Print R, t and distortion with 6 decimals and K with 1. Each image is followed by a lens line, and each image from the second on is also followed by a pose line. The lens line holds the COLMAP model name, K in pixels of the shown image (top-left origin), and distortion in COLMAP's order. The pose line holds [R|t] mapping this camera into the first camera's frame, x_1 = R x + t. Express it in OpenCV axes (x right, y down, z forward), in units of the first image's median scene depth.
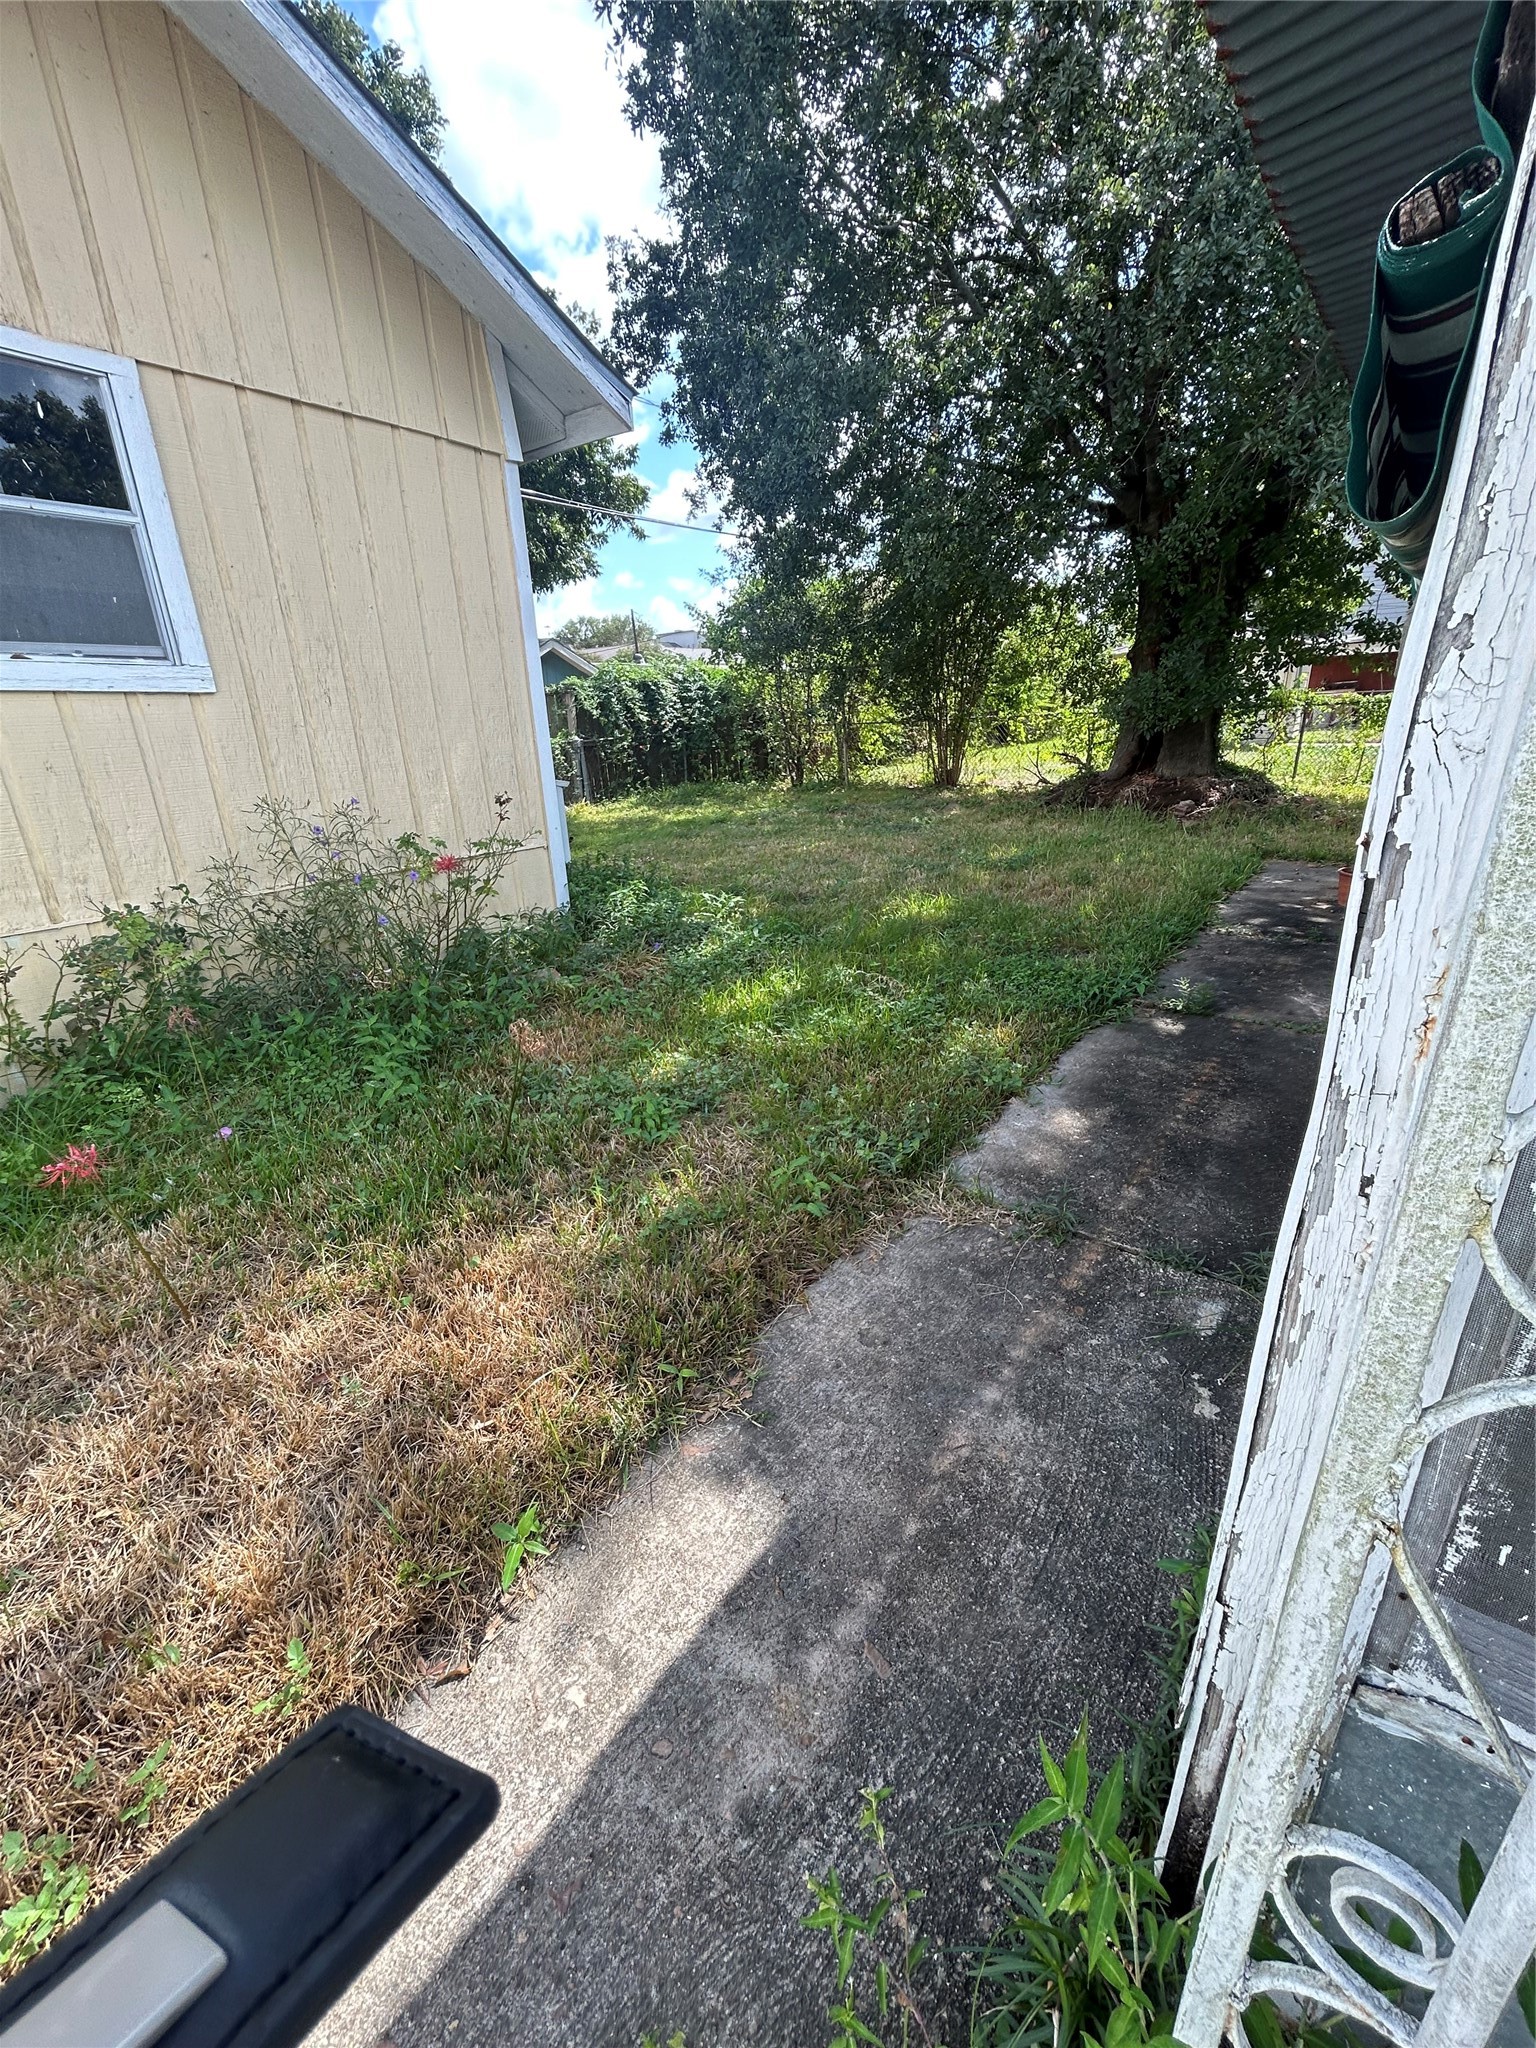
lens RADIAL K [[824.2, 0, 768.0], [0, 824.2, 1024.0], [0, 0, 1]] dist [-0.000679, 0.000296]
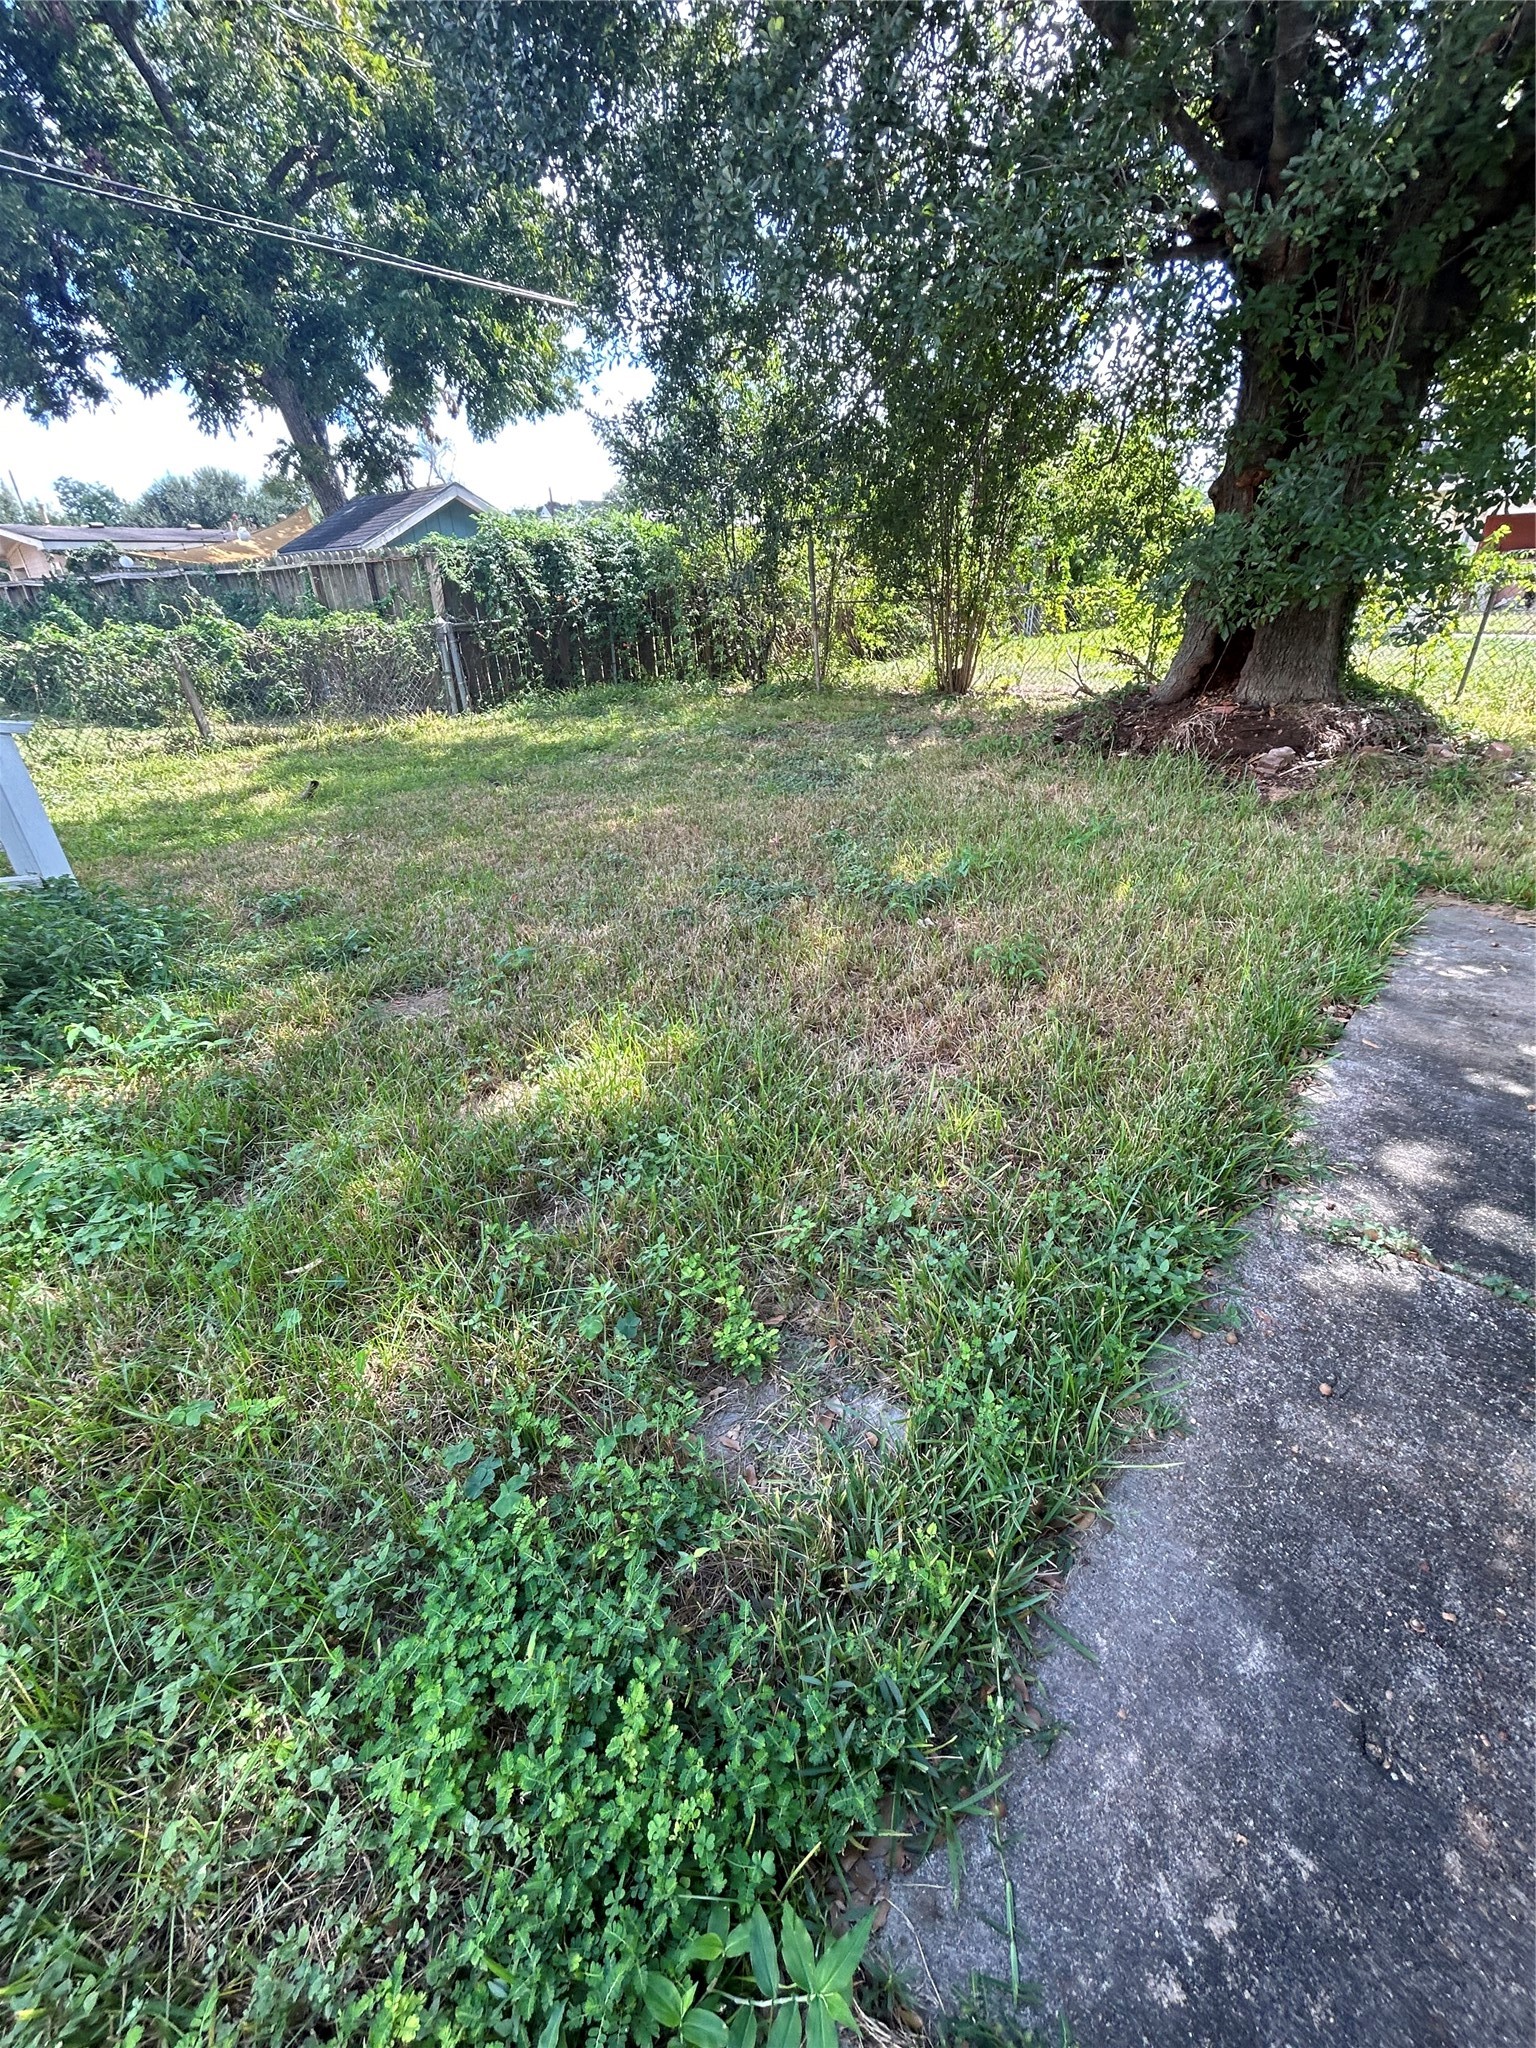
lens RADIAL K [[824.2, 0, 768.0], [0, 824.2, 1024.0], [0, 0, 1]] dist [-0.000679, 0.000296]
pose [[0.996778, 0.043685, -0.067277, 0.122922], [-0.034815, 0.991190, 0.127788, -0.089969], [0.072267, -0.125034, 0.989517, 0.236566]]
